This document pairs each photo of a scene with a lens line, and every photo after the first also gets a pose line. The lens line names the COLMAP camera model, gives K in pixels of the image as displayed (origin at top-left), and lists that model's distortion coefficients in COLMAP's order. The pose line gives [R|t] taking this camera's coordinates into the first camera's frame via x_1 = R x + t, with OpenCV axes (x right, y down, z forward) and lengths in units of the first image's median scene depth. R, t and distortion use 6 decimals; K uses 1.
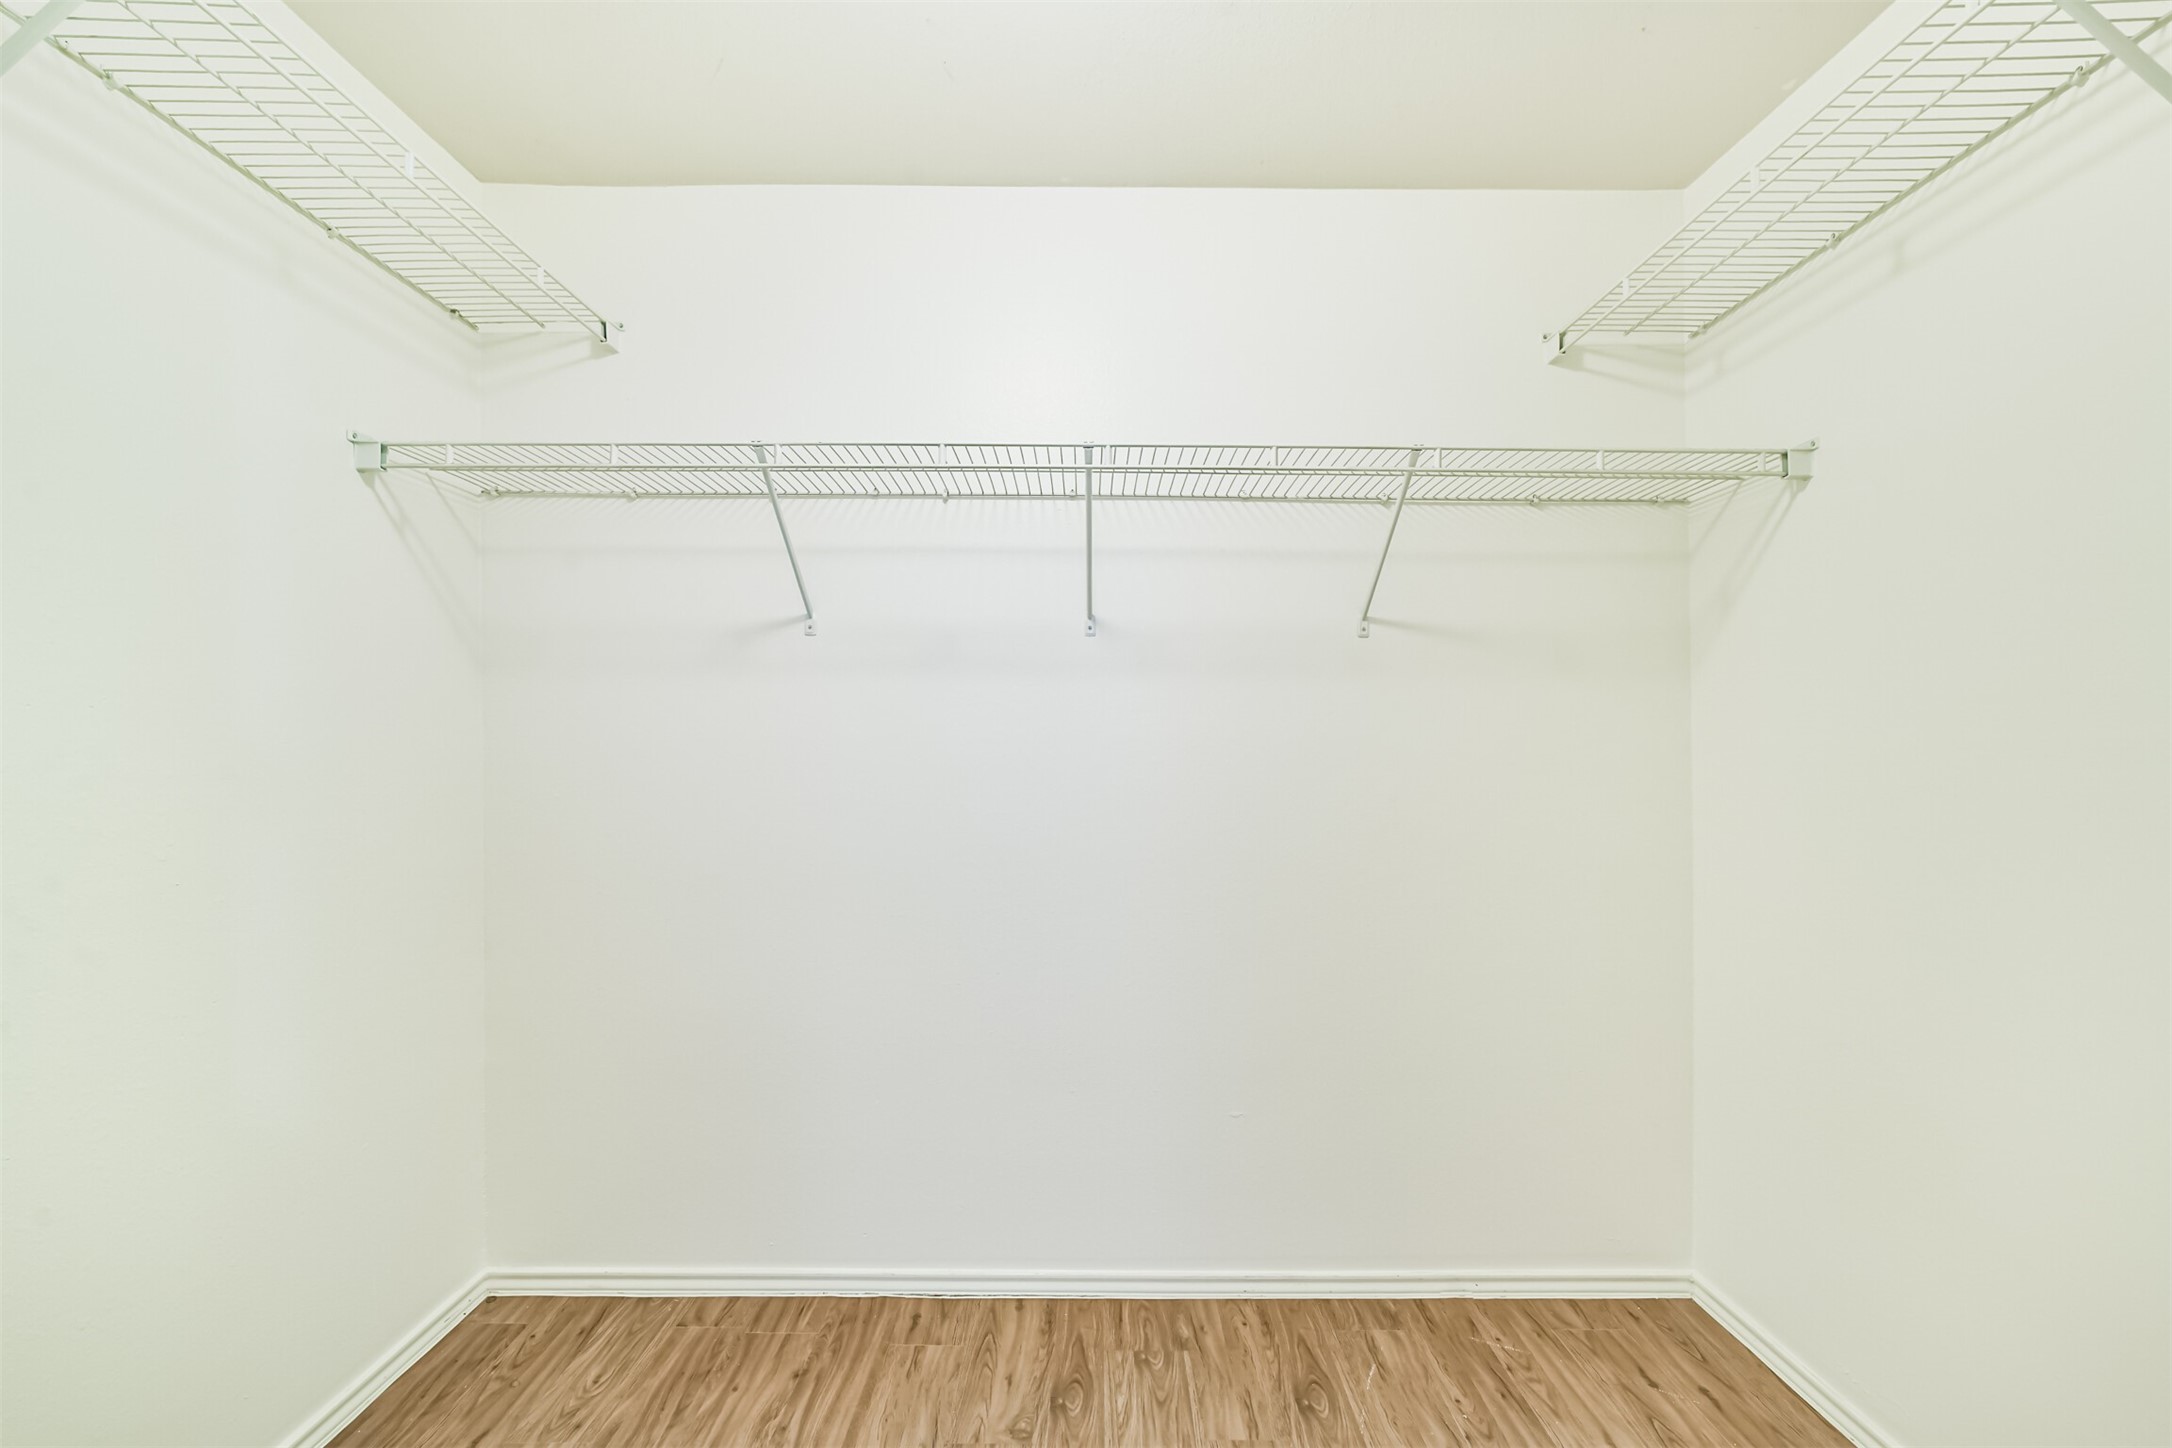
lens RADIAL K [[844.3, 0, 1086.4], [0, 844.3, 728.6], [0, 0, 1]] dist [-0.025567, 0.007053]
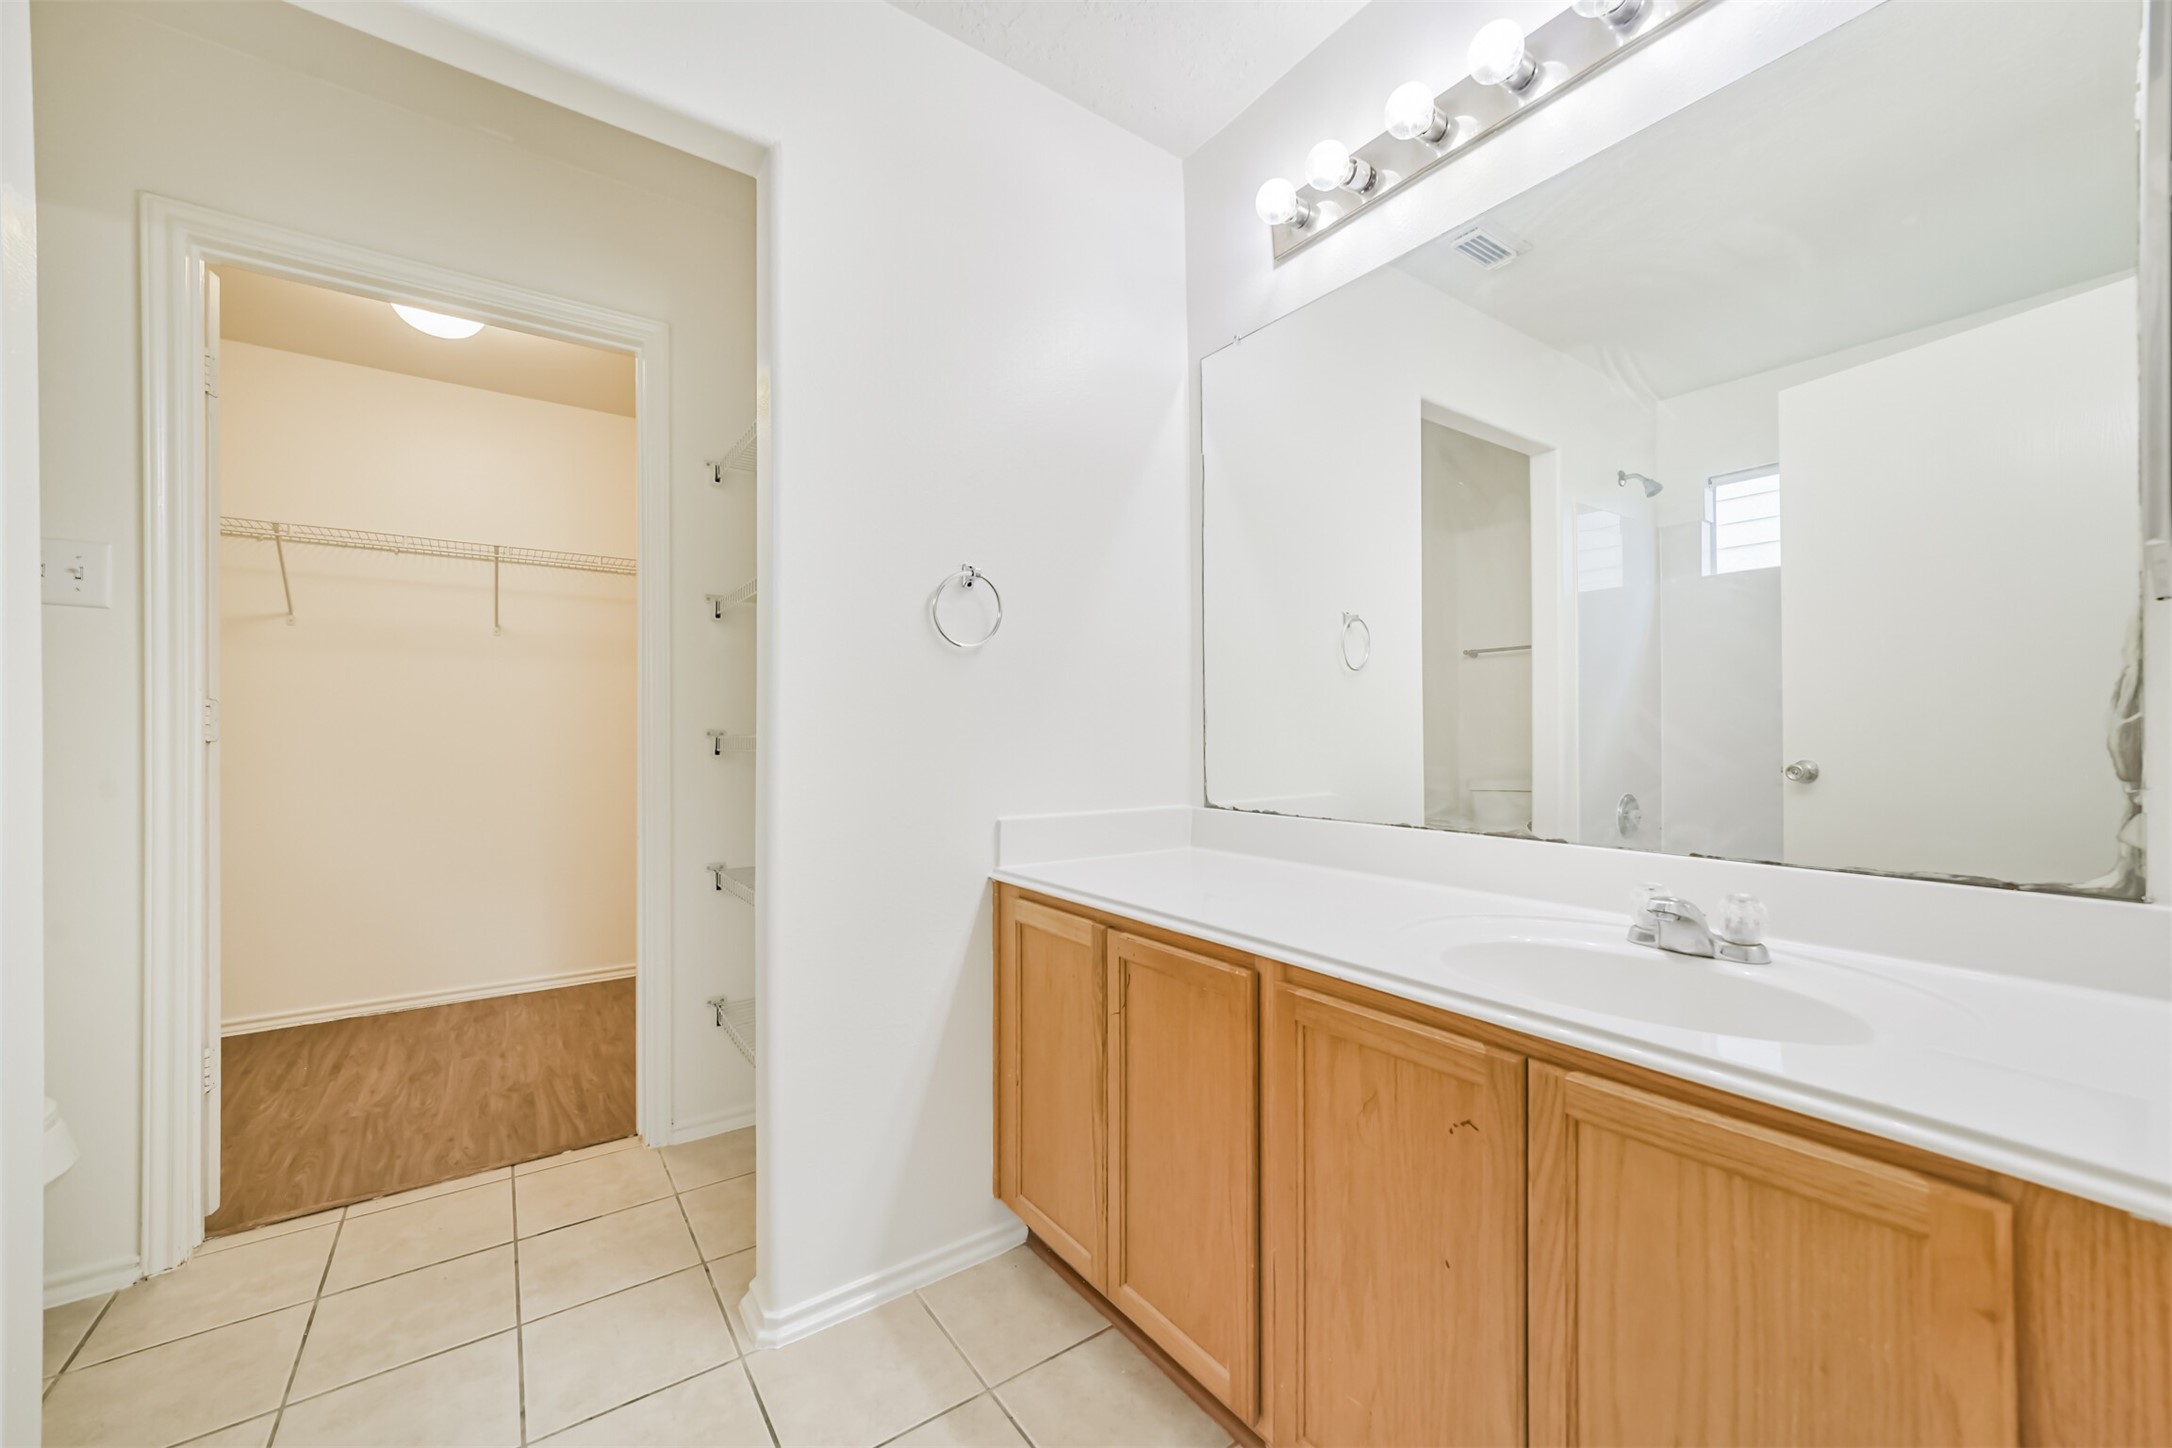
lens RADIAL K [[844.3, 0, 1100.9], [0, 844.3, 728.3], [0, 0, 1]] dist [-0.025567, 0.007053]
pose [[0.807572, 0.000891, 0.589768, -0.004621], [0.000675, 0.999997, -0.002435, 0.098144], [-0.589768, 0.002365, 0.807569, -1.266221]]
